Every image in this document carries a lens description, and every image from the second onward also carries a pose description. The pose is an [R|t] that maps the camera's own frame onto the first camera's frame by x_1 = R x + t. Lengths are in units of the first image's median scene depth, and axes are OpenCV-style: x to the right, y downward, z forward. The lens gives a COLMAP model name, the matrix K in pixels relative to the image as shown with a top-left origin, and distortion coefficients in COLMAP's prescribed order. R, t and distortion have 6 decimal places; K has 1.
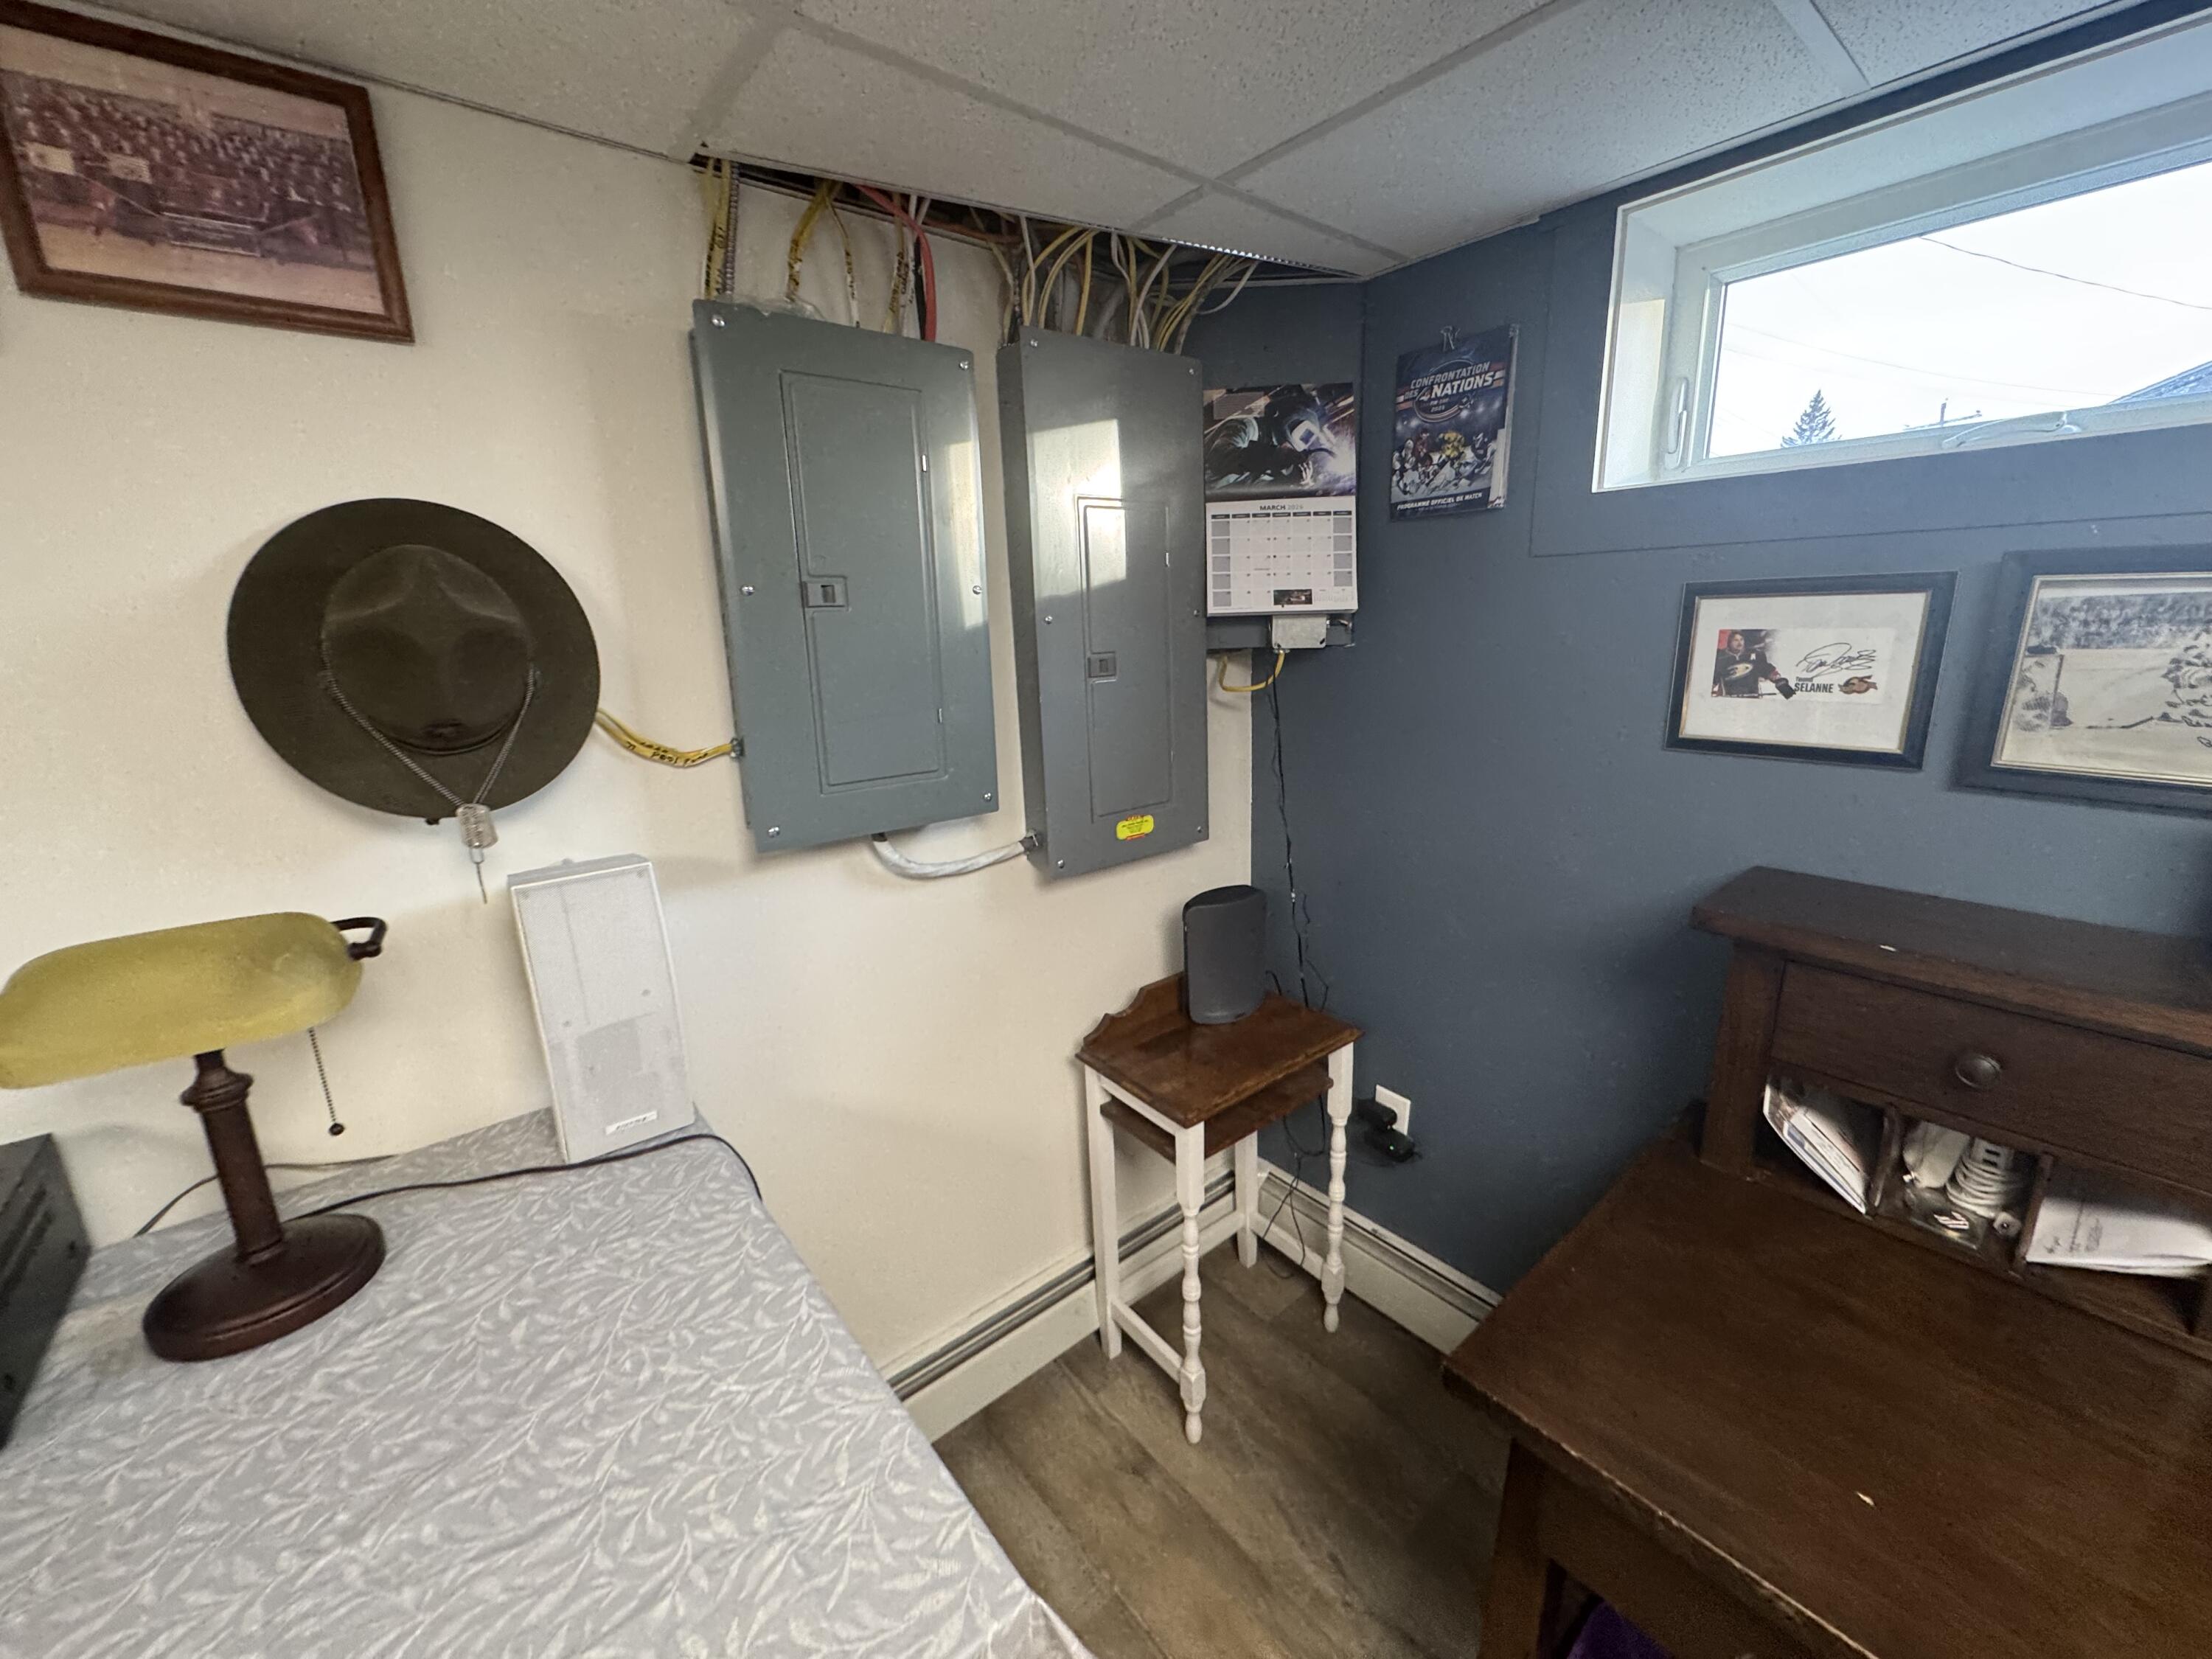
lens RADIAL K [[882.2, 0, 1113.7], [0, 882.2, 820.2], [0, 0, 1]] dist [-0.003358, 0.001027]
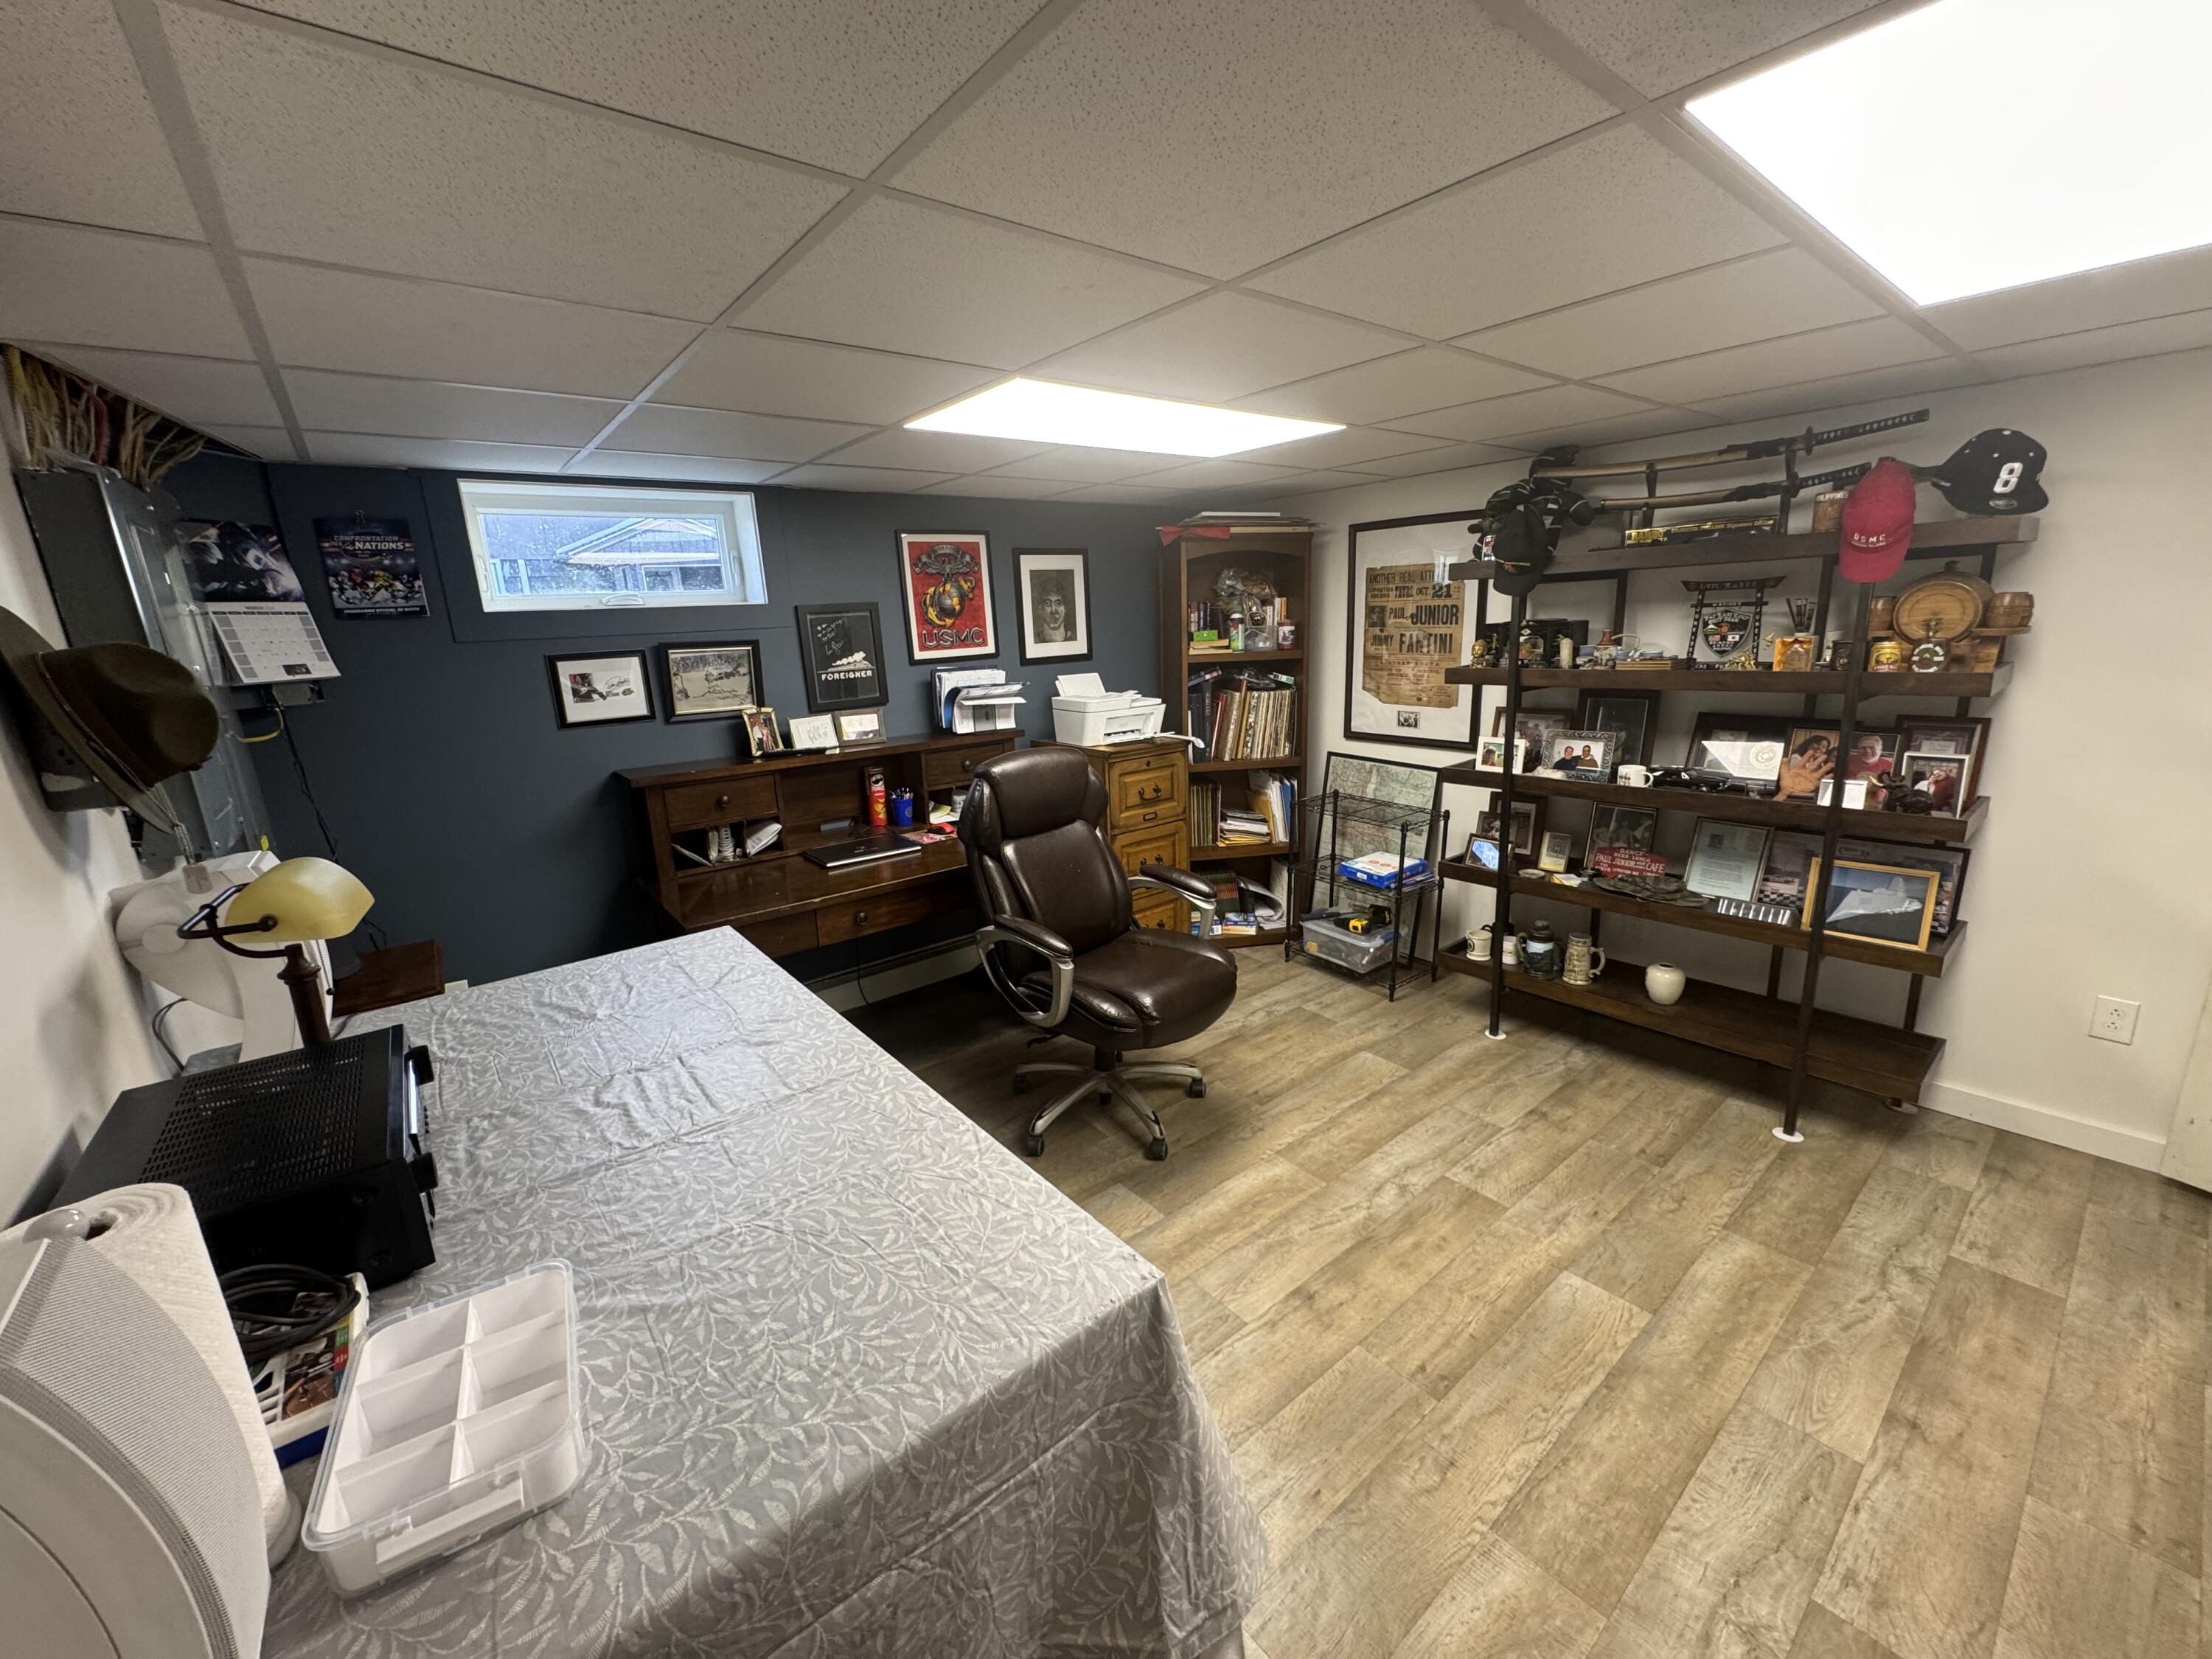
lens RADIAL K [[882.2, 0, 1111.3], [0, 882.2, 834.3], [0, 0, 1]] dist [-0.003358, 0.001027]
pose [[0.013619, -0.214488, 0.976632, -1.360504], [0.273349, 0.940315, 0.202701, 0.081289], [-0.961819, 0.264201, 0.071436, -0.349774]]
